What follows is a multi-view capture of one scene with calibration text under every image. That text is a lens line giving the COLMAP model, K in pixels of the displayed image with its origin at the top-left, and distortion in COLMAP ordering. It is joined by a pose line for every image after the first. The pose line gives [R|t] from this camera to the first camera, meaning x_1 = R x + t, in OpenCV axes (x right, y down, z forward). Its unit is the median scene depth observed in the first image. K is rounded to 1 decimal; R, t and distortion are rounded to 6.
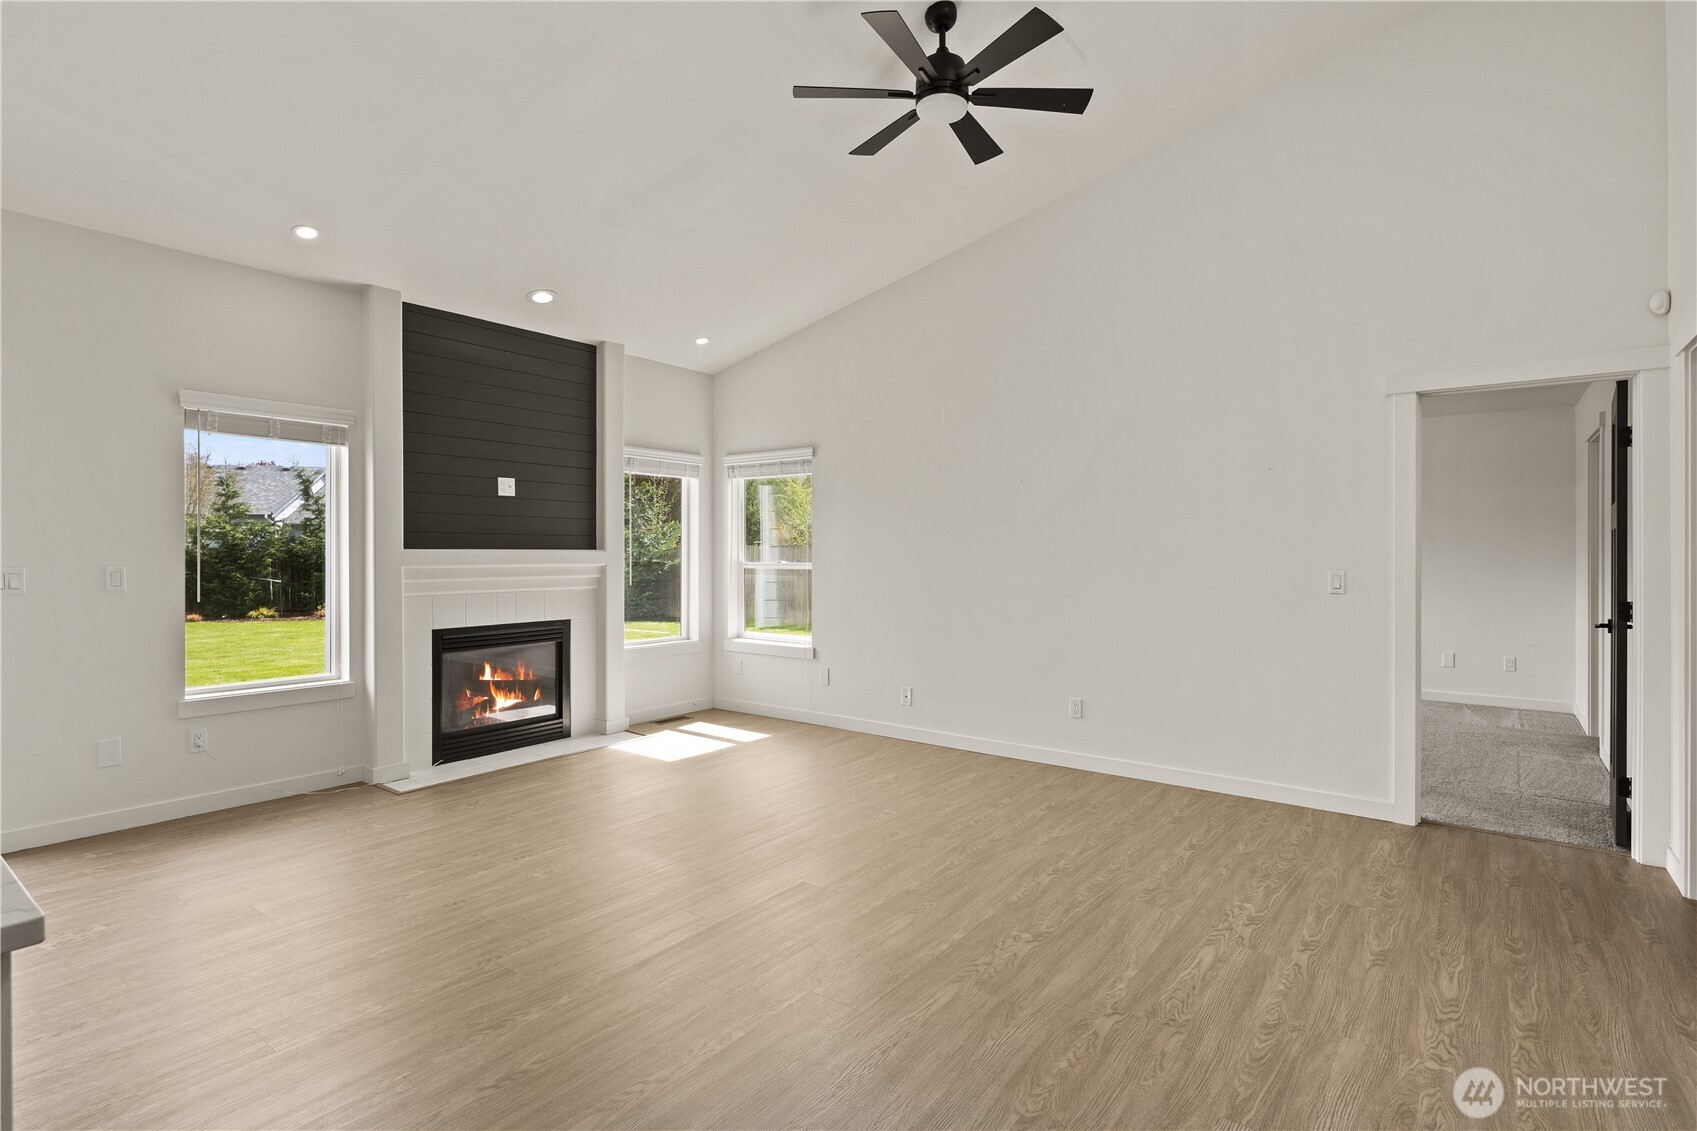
lens RADIAL K [[828.5, 0, 843.4], [0, 828.5, 553.7], [0, 0, 1]] dist [0.006853, -0.000745]
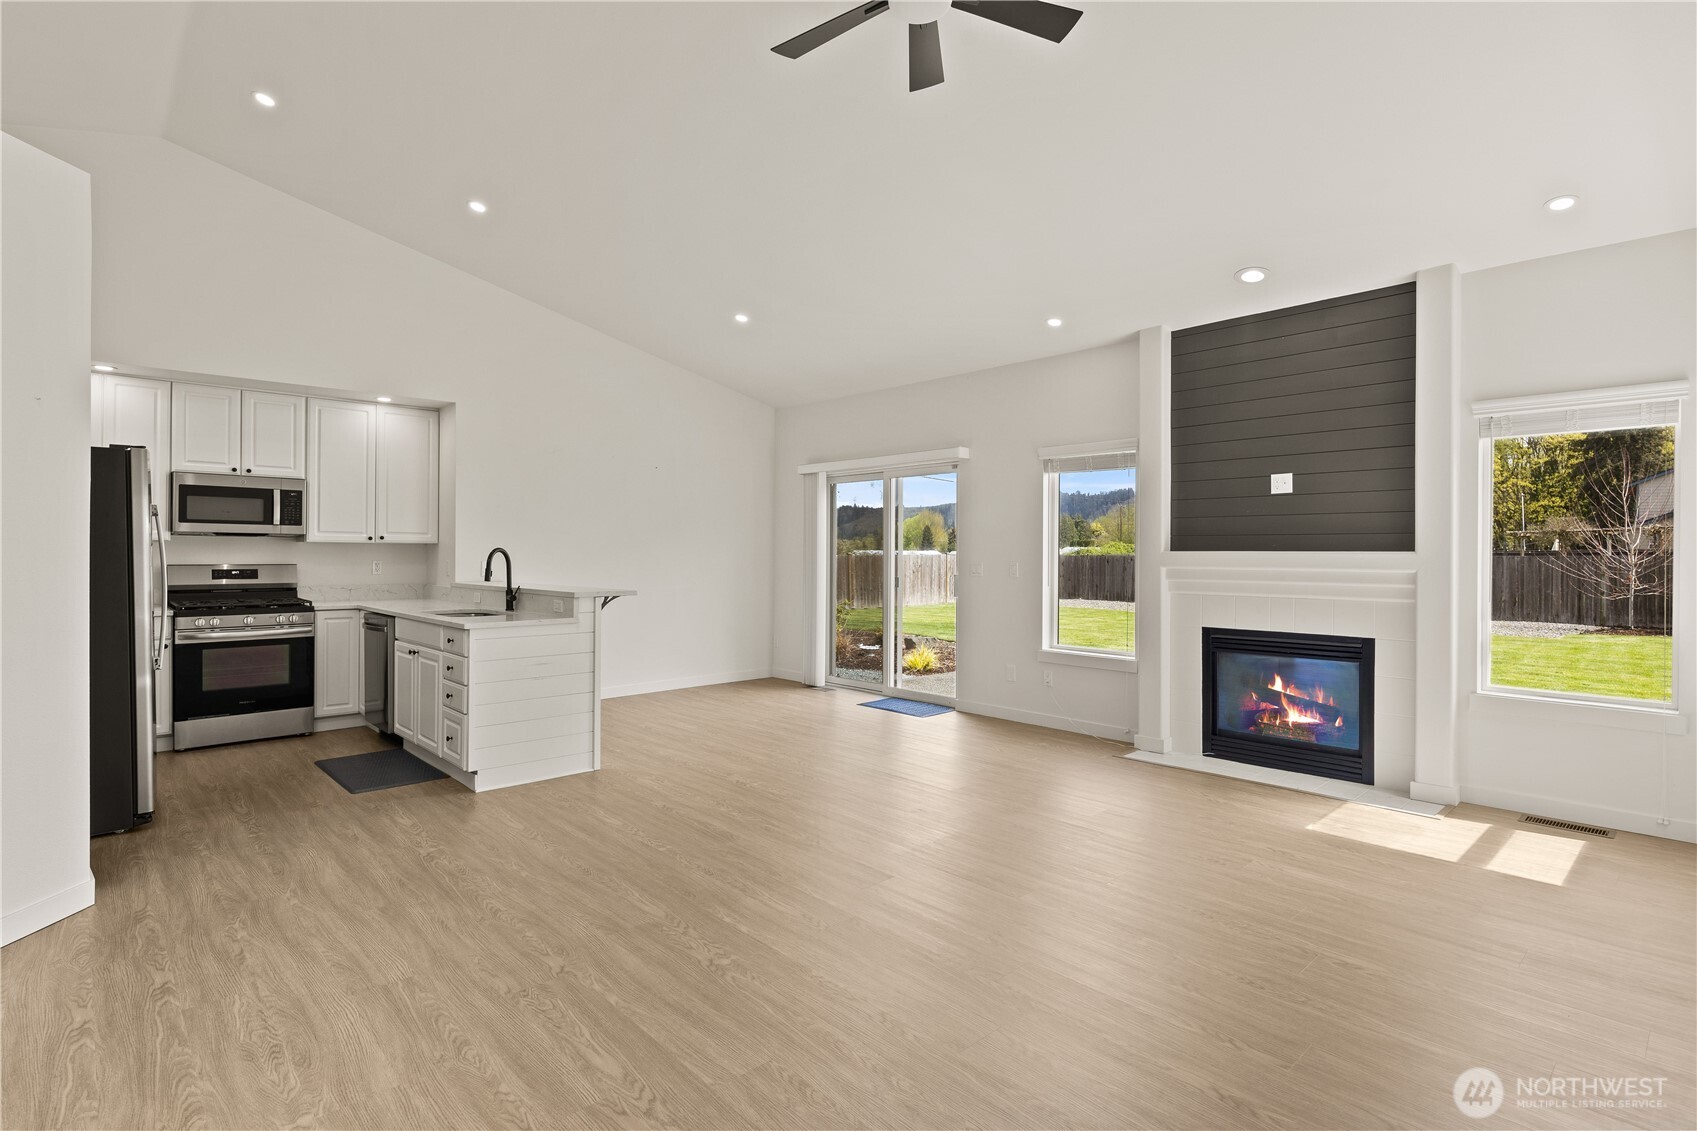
lens RADIAL K [[828.5, 0, 843.4], [0, 828.5, 553.7], [0, 0, 1]] dist [0.006853, -0.000745]
pose [[-0.169271, -0.000314, -0.985570, 1.122091], [-0.006769, 0.999977, 0.000844, 0.000080], [0.985546, 0.006814, -0.169269, 1.292393]]
